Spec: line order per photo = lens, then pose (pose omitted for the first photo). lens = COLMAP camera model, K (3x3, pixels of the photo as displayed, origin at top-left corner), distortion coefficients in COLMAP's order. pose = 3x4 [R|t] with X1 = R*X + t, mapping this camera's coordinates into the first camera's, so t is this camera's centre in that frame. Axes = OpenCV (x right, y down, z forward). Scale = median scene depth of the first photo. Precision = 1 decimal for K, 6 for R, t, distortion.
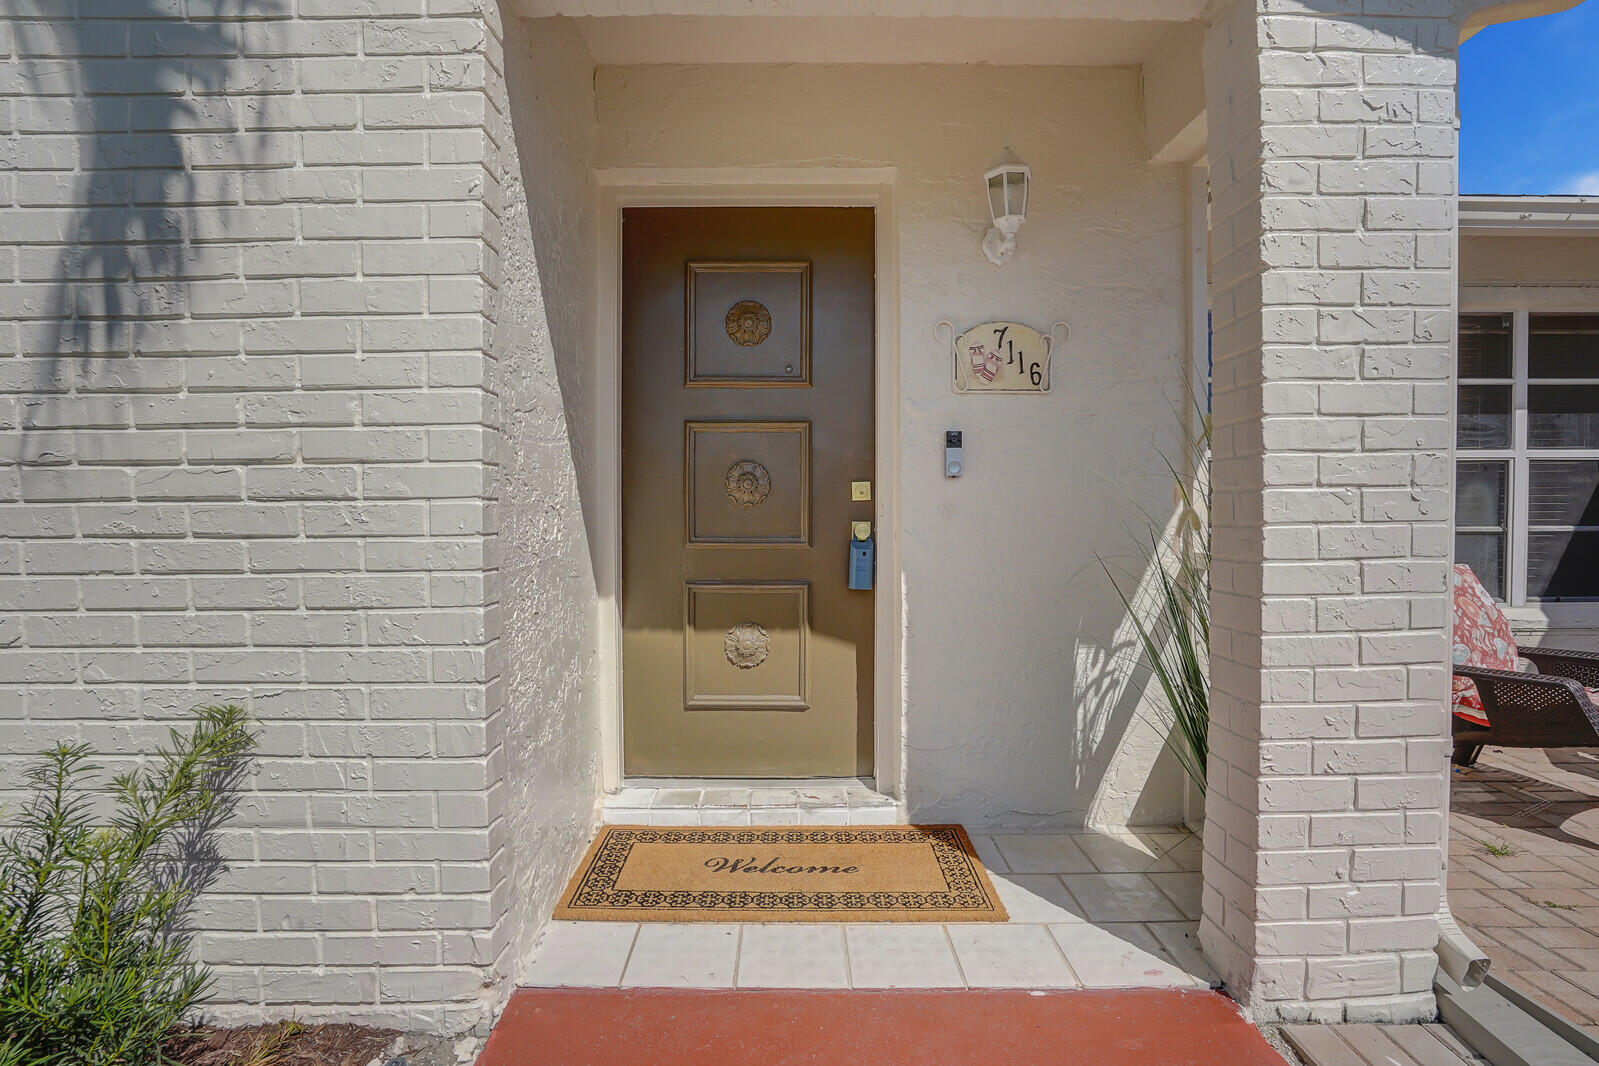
lens RADIAL K [[759.7, 0, 811.4], [0, 759.7, 526.2], [0, 0, 1]] dist [-0.047757, 0.023268]
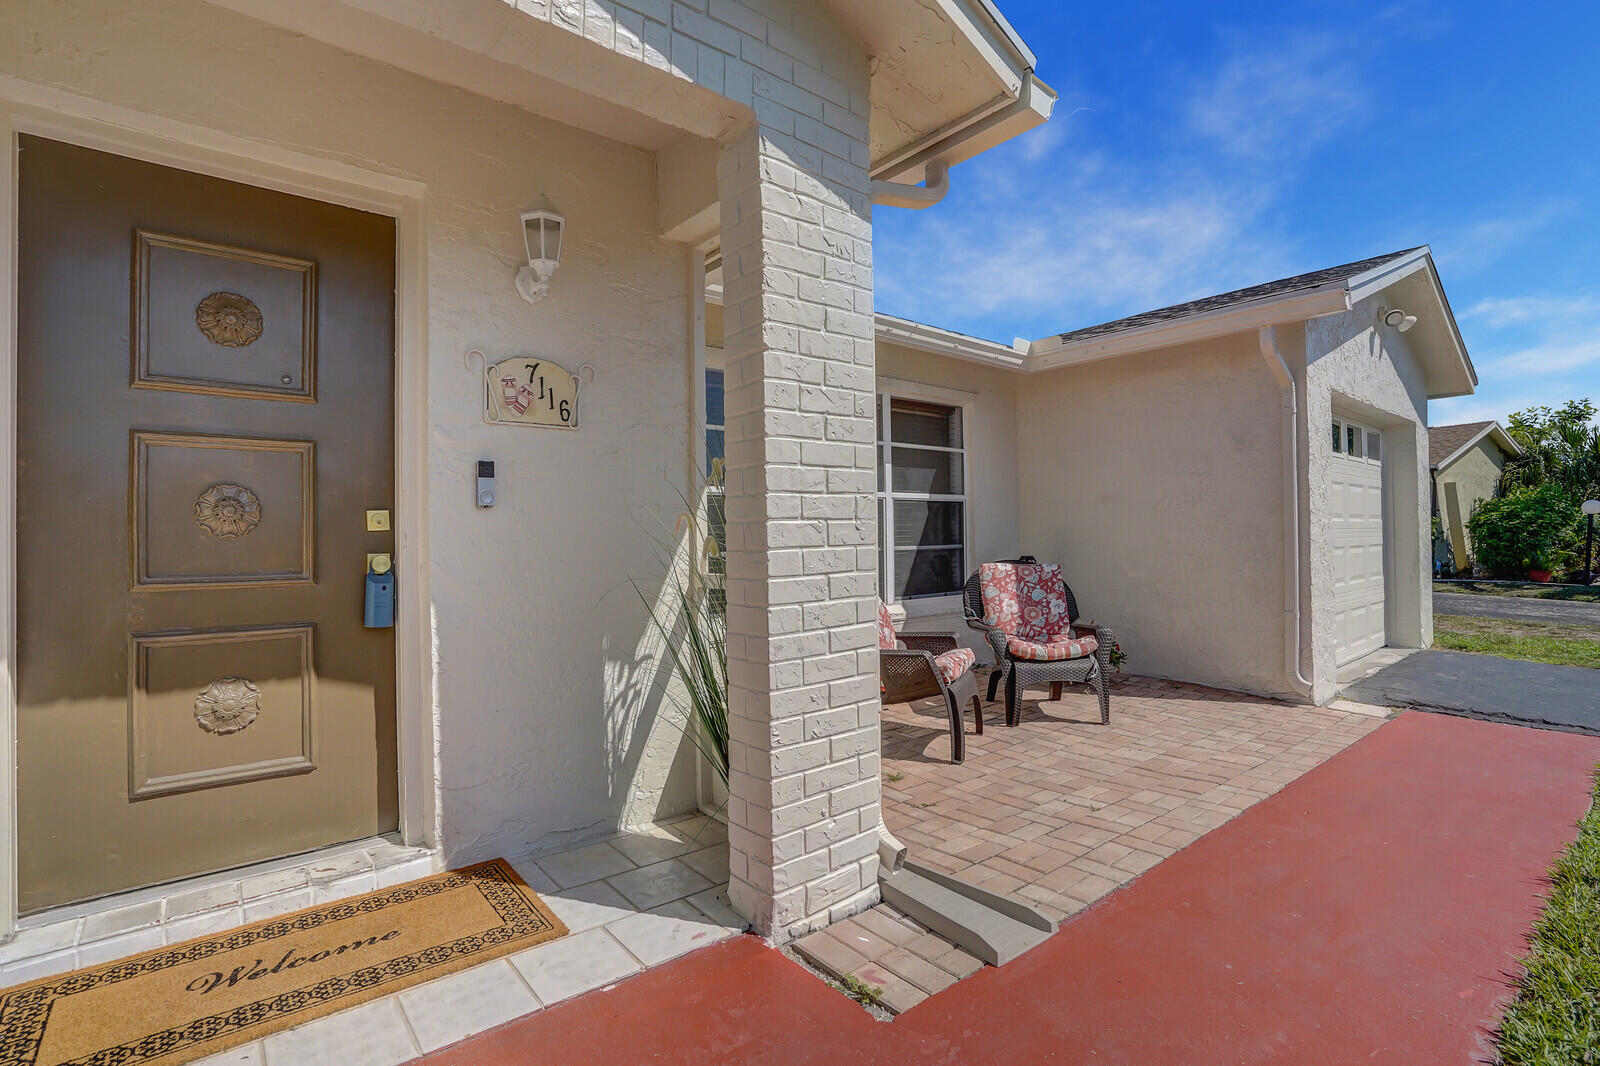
lens RADIAL K [[755.2, 0, 799.7], [0, 755.2, 523.6], [0, 0, 1]] dist [-0.045839, 0.024699]
pose [[0.786179, 0.002687, 0.617993, -0.110450], [0.021564, 0.999262, -0.031778, -0.002985], [-0.617622, 0.038309, 0.785541, -0.029760]]
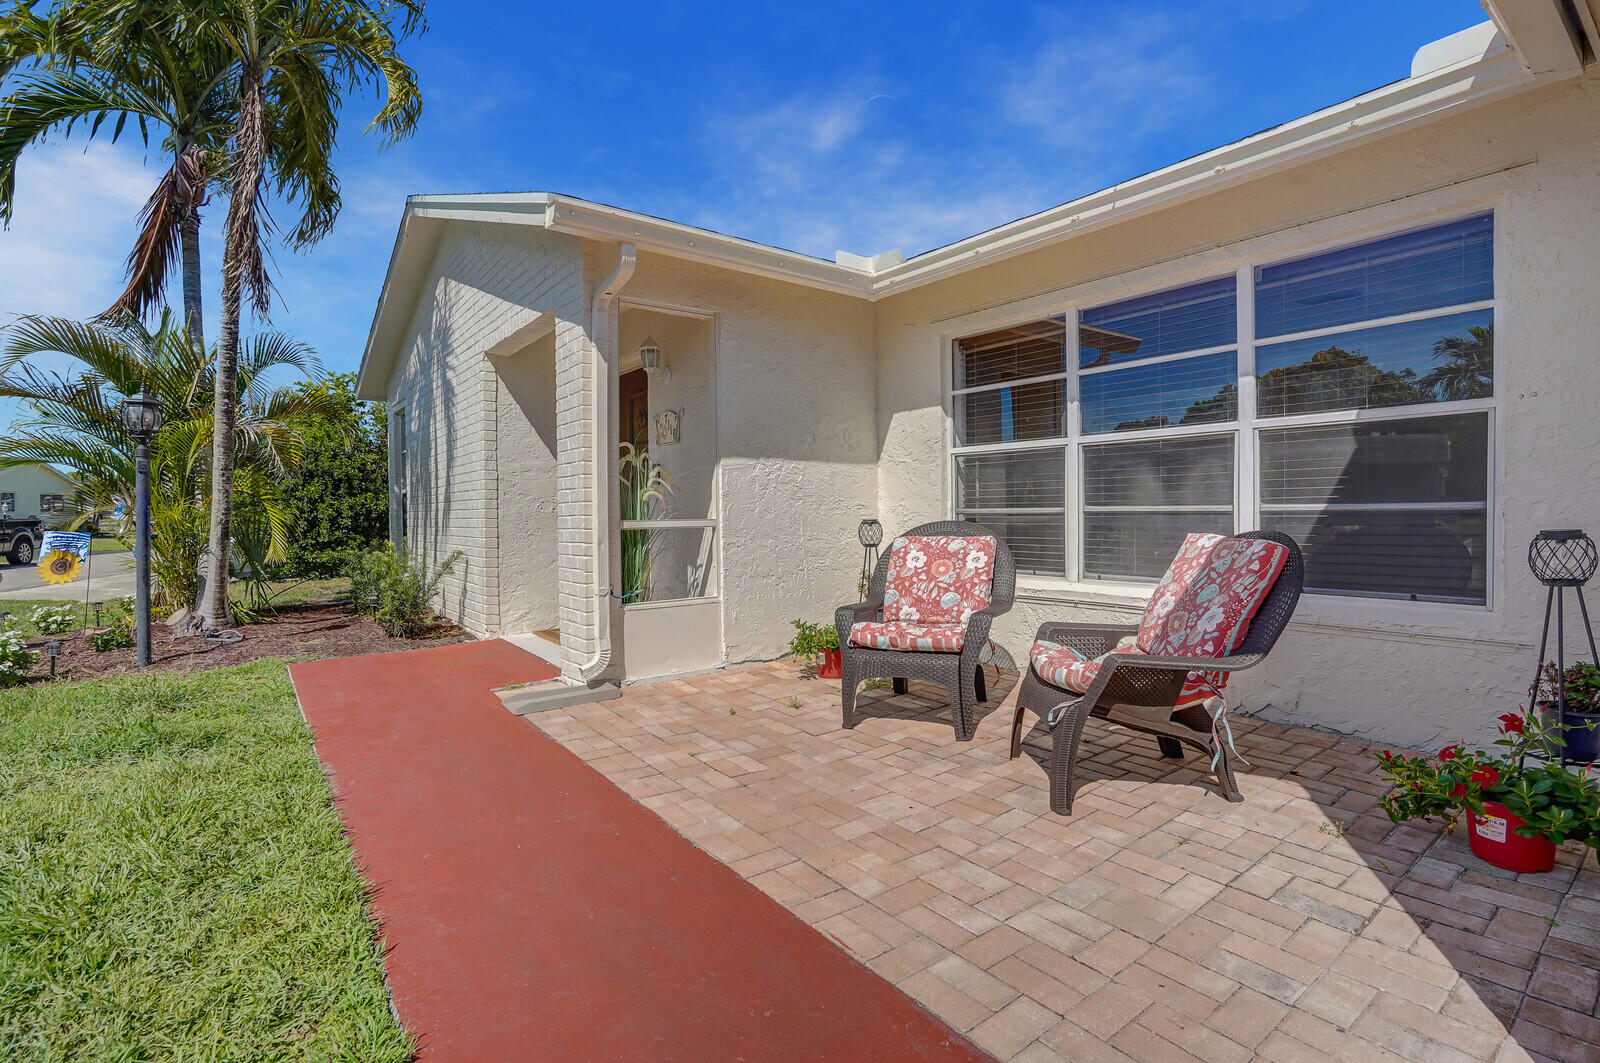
lens RADIAL K [[755.2, 0, 799.7], [0, 755.2, 522.1], [0, 0, 1]] dist [-0.045839, 0.024699]
pose [[0.588014, 0.008000, -0.808811, 2.572215], [-0.004122, 0.999968, 0.006894, 0.032004], [0.808840, -0.000720, 0.588028, 0.050058]]
